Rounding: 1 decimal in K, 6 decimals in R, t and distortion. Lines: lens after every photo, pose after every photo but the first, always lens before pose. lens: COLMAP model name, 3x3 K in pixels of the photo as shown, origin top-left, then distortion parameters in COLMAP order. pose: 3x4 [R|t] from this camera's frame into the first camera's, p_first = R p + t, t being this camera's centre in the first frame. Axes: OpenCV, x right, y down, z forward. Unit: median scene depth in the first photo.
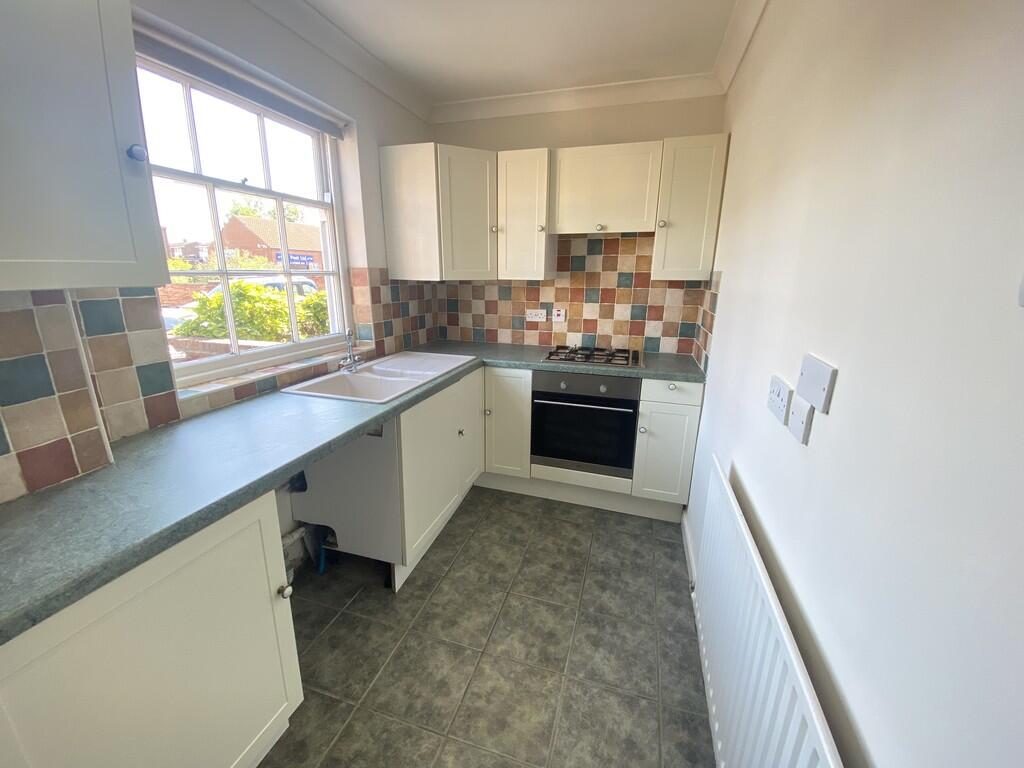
lens RADIAL K [[409.8, 0, 526.8], [0, 409.8, 387.4], [0, 0, 1]] dist [-0.010226, -0.000287]
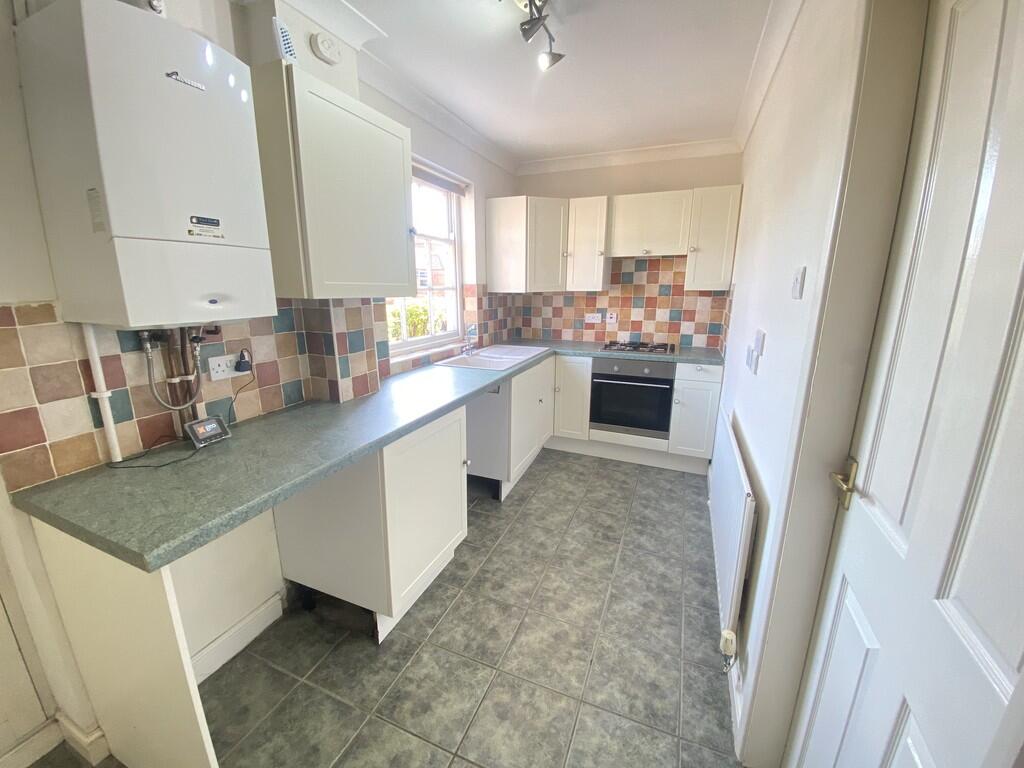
lens RADIAL K [[422.1, 0, 511.3], [0, 422.1, 387.9], [0, 0, 1]] dist [0.000775, -0.000121]
pose [[0.992670, 0.015923, -0.119799, -0.084806], [-0.019492, 0.999399, -0.028673, 0.103352], [0.119271, 0.030798, 0.992384, -0.412550]]
